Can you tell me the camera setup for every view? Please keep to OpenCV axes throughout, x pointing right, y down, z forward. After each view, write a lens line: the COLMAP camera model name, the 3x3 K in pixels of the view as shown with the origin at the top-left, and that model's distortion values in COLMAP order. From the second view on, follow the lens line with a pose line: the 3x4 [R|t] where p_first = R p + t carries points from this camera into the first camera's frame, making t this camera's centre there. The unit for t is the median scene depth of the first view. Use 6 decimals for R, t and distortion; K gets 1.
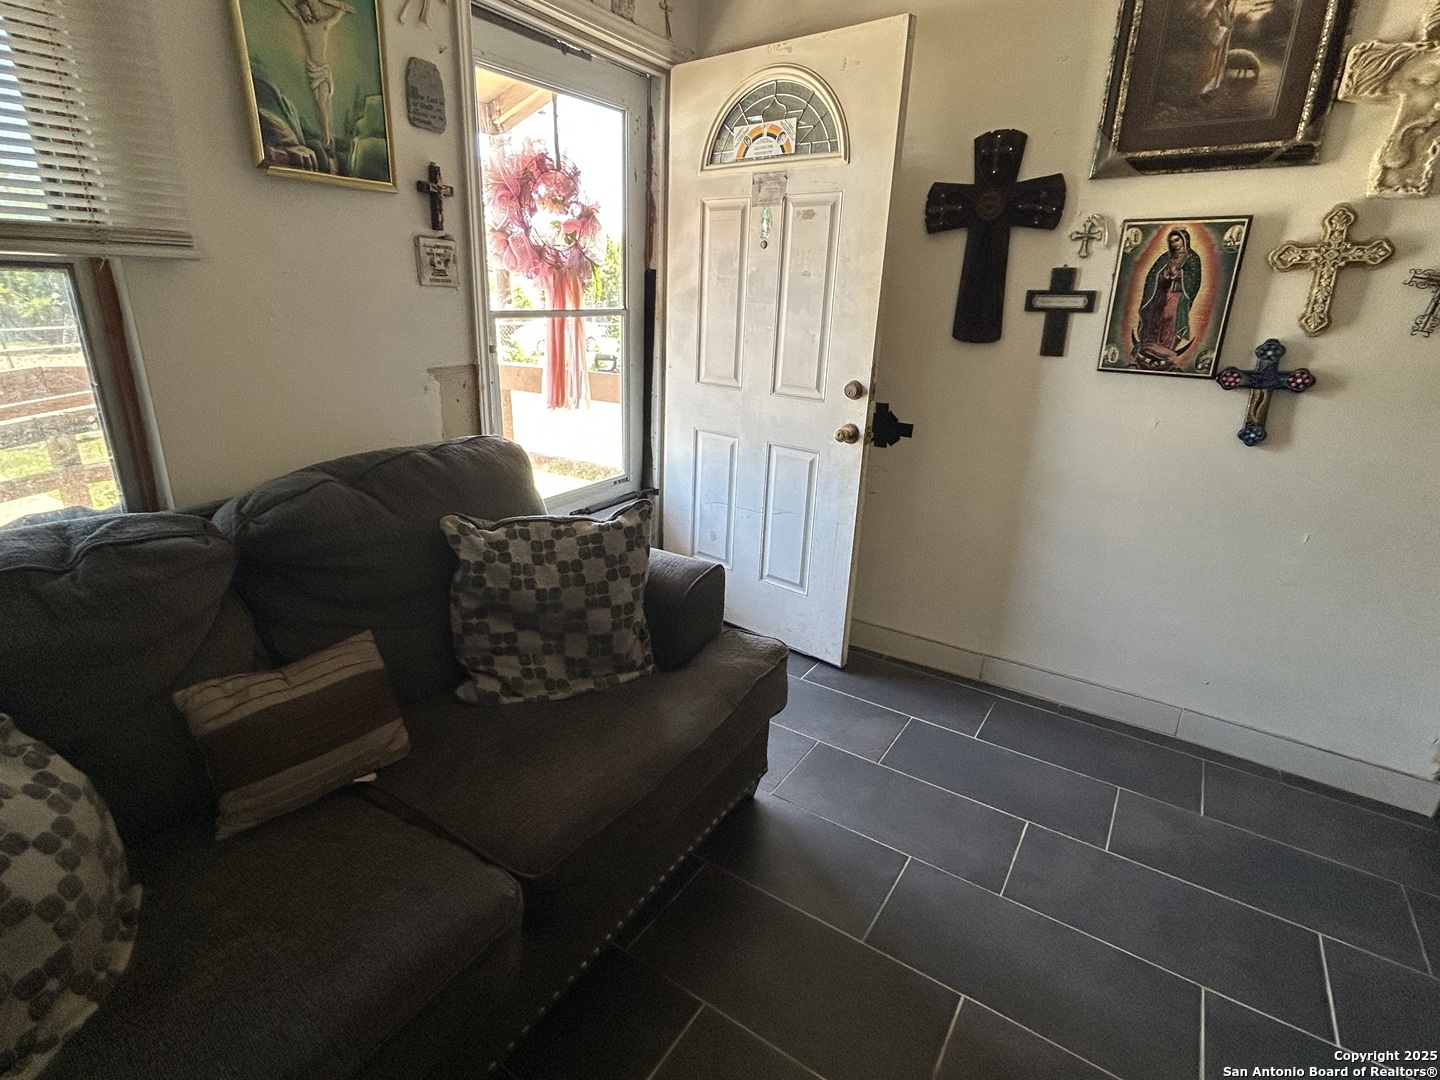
lens RADIAL K [[718.5, 0, 715.9], [0, 718.5, 536.6], [0, 0, 1]] dist [-0.003272, 0.002144]
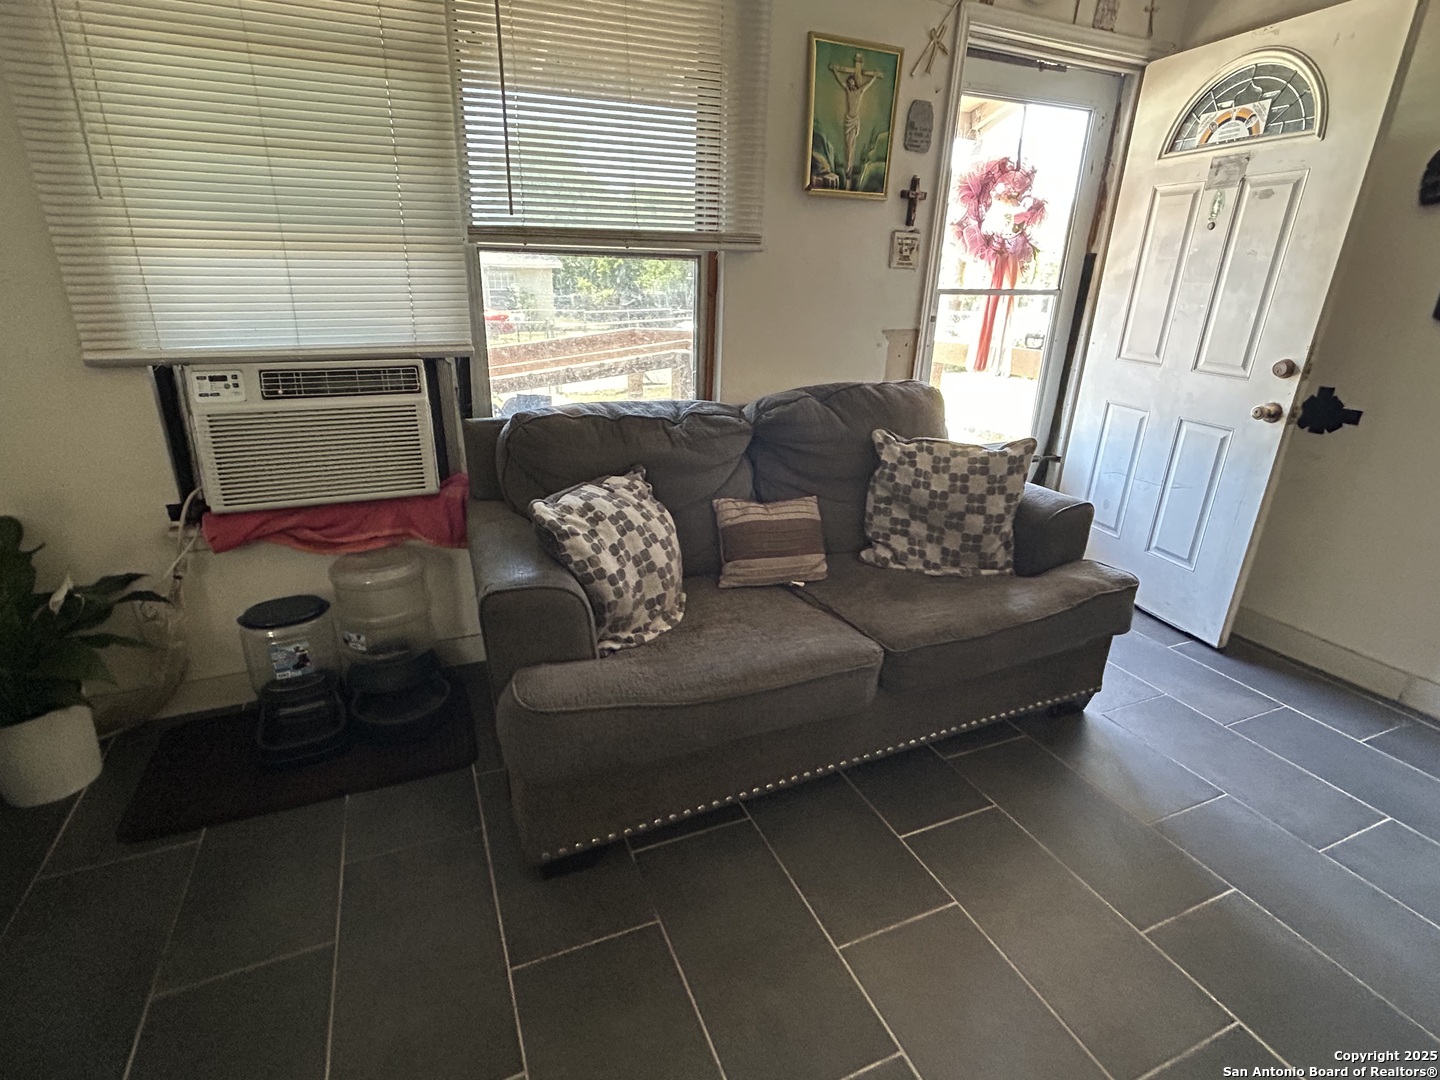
lens RADIAL K [[718.5, 0, 717.3], [0, 718.5, 537.5], [0, 0, 1]] dist [-0.003272, 0.002144]
pose [[0.836368, 0.179632, -0.517900, 0.115359], [-0.174180, 0.982907, 0.059630, 0.132289], [0.519759, 0.040335, 0.853360, -0.318288]]
